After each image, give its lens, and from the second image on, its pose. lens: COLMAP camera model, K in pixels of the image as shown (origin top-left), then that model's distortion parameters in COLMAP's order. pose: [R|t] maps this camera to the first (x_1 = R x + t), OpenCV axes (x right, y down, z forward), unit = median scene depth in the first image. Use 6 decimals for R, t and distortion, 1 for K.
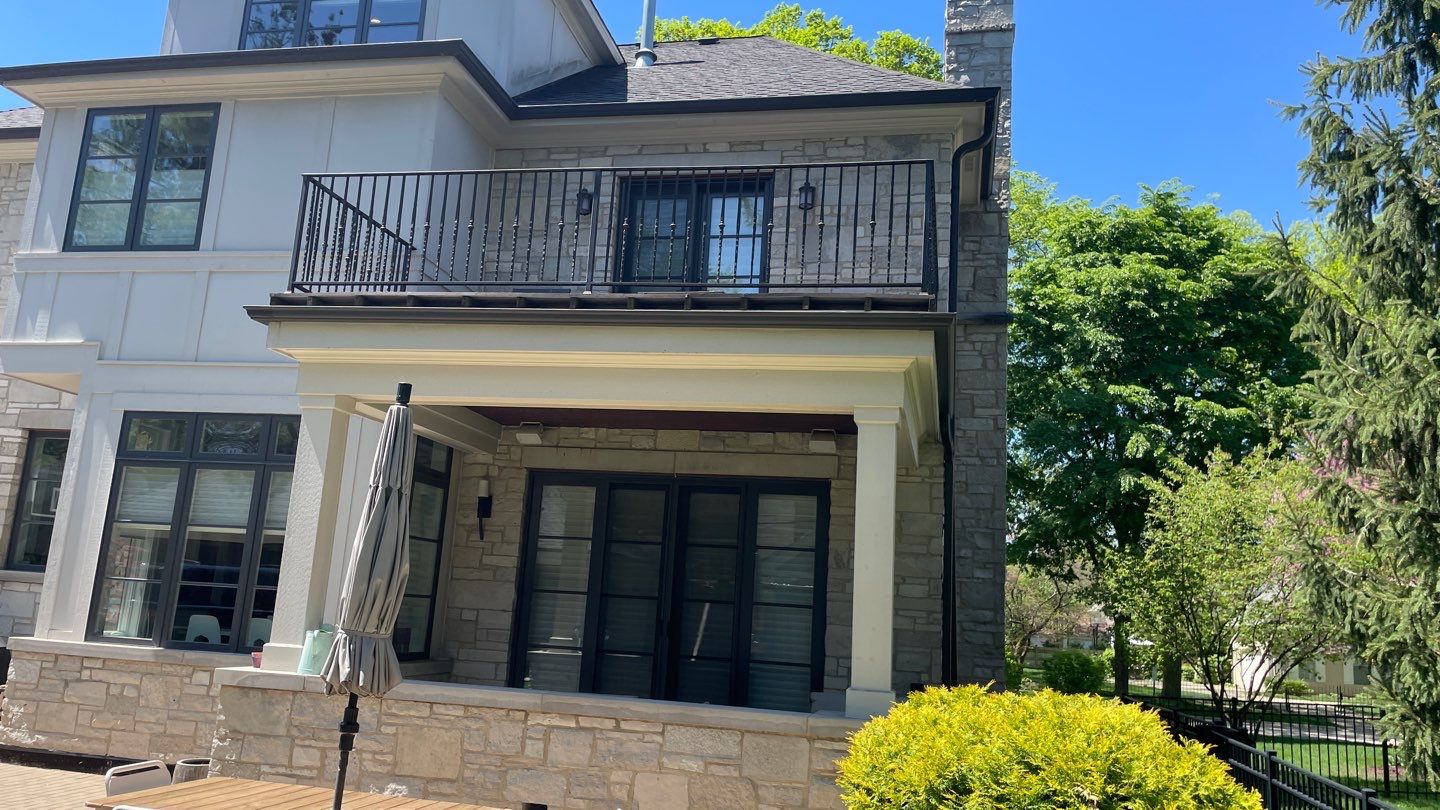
lens RADIAL K [[1088.0, 0, 720.0], [0, 1088.0, 405.0], [0, 0, 1]] dist [0.108055, -0.002778]
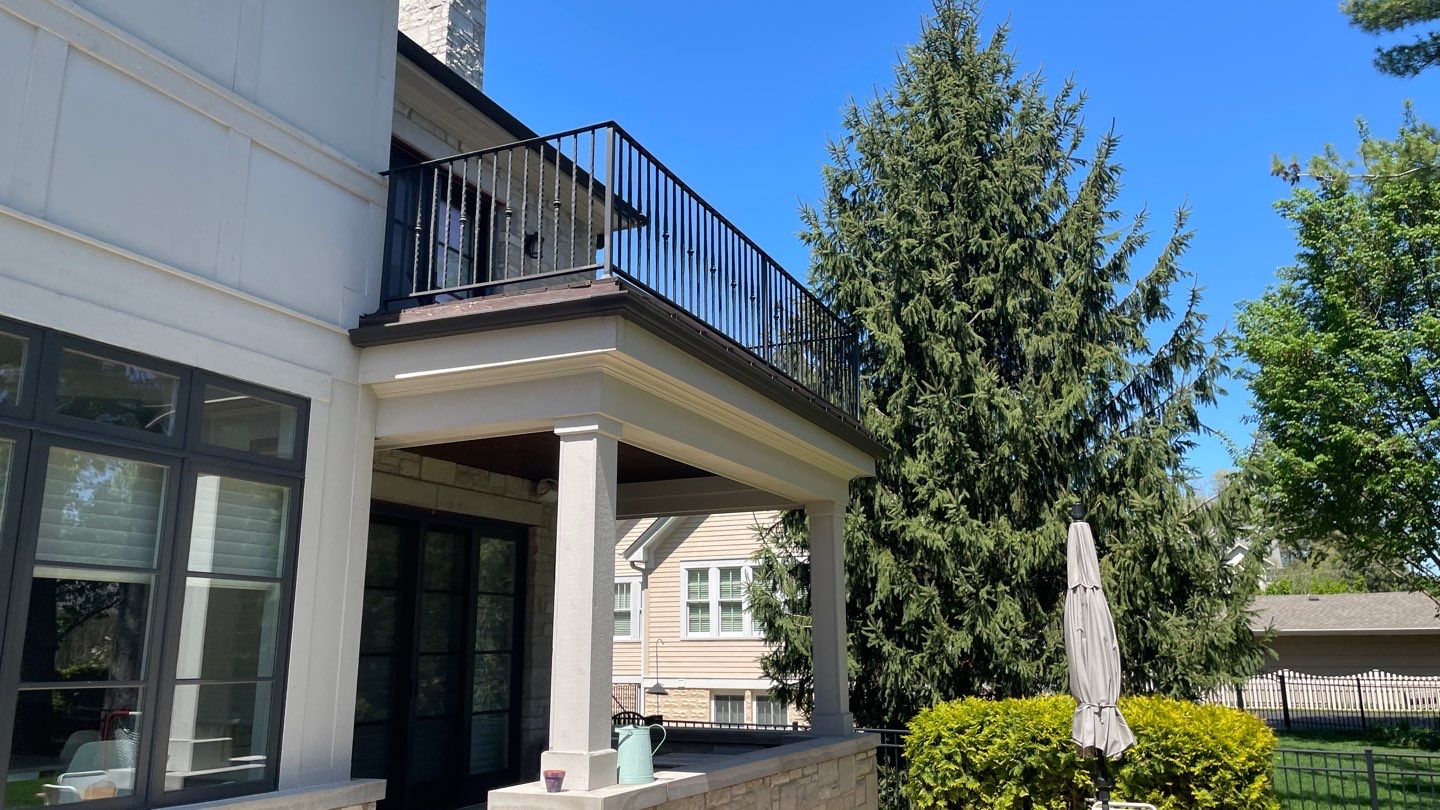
lens RADIAL K [[1088.0, 0, 720.0], [0, 1088.0, 405.0], [0, 0, 1]] dist [0.108055, -0.002778]
pose [[0.216676, 0.153080, 0.964167, -0.861669], [-0.159547, 0.979904, -0.119724, 0.050481], [-0.963118, -0.127888, 0.236745, 0.590940]]
